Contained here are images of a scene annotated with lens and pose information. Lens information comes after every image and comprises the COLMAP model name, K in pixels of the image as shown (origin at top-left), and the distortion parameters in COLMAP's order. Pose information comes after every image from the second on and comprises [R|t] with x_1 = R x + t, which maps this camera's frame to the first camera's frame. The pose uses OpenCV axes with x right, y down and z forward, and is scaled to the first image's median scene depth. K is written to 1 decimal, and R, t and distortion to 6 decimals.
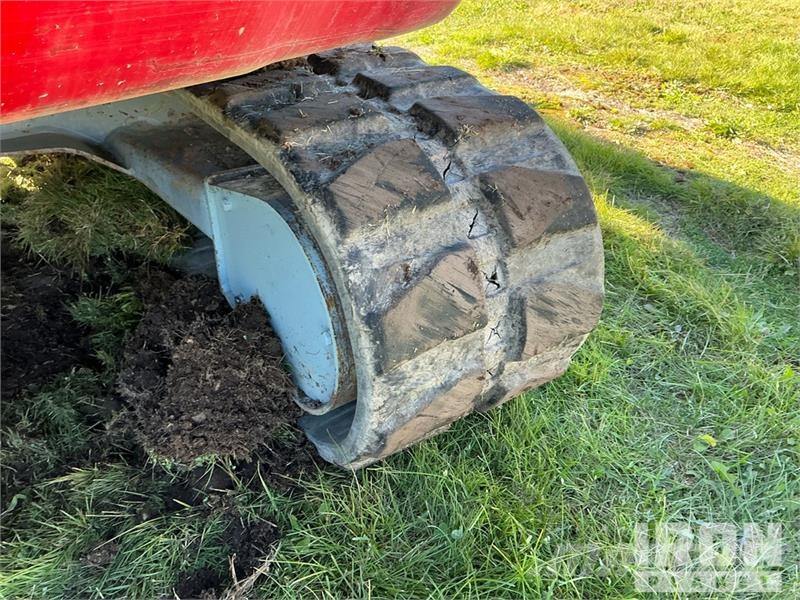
lens RADIAL K [[670.3, 0, 400.3], [0, 670.3, 294.6], [0, 0, 1]] dist [0.127530, -0.258523]
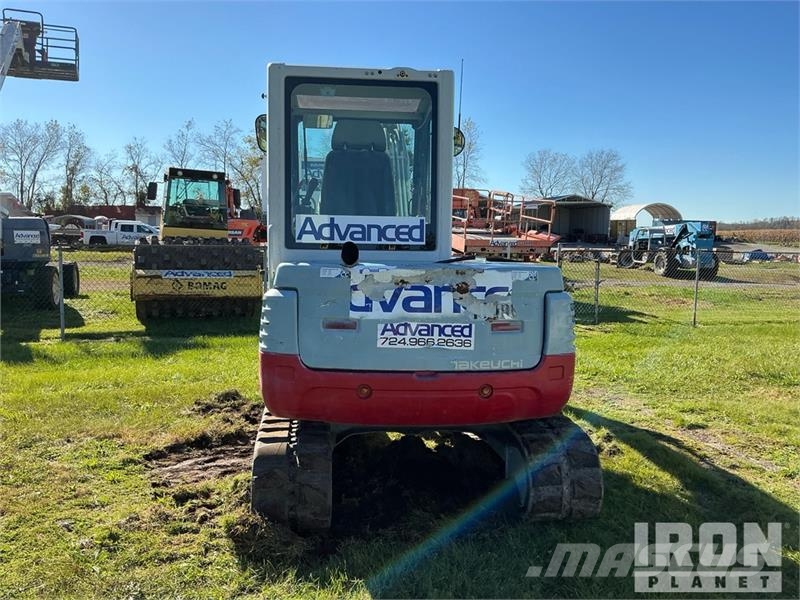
lens RADIAL K [[670.3, 0, 400.3], [0, 670.3, 294.6], [0, 0, 1]] dist [0.127530, -0.258523]
pose [[0.884656, 0.032150, -0.465135, 1.147439], [-0.238495, 0.888429, -0.392193, 0.885714], [0.400630, 0.457888, 0.793621, -3.276013]]
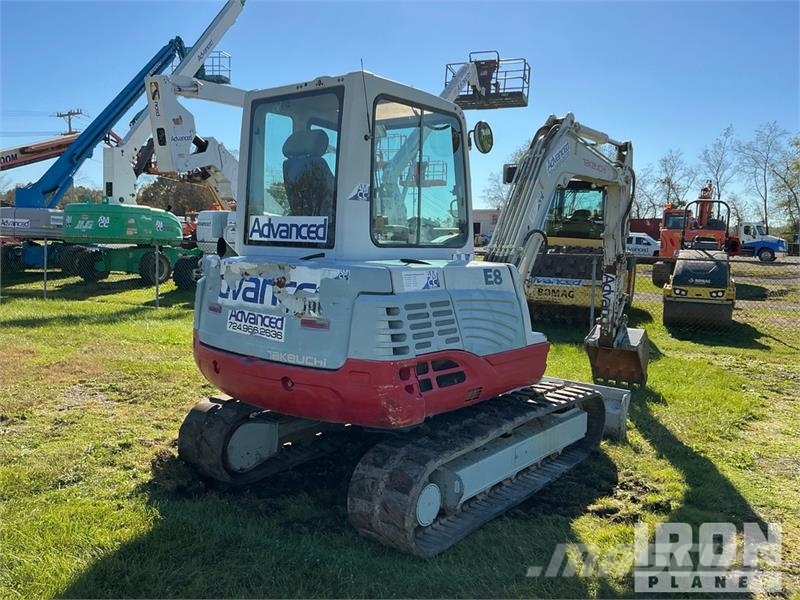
lens RADIAL K [[670.3, 0, 400.3], [0, 670.3, 294.6], [0, 0, 1]] dist [0.127530, -0.258523]
pose [[0.304924, 0.068442, -0.949914, 3.767007], [-0.513186, 0.852033, -0.103344, -0.645598], [0.802285, 0.518995, 0.294928, -0.647660]]
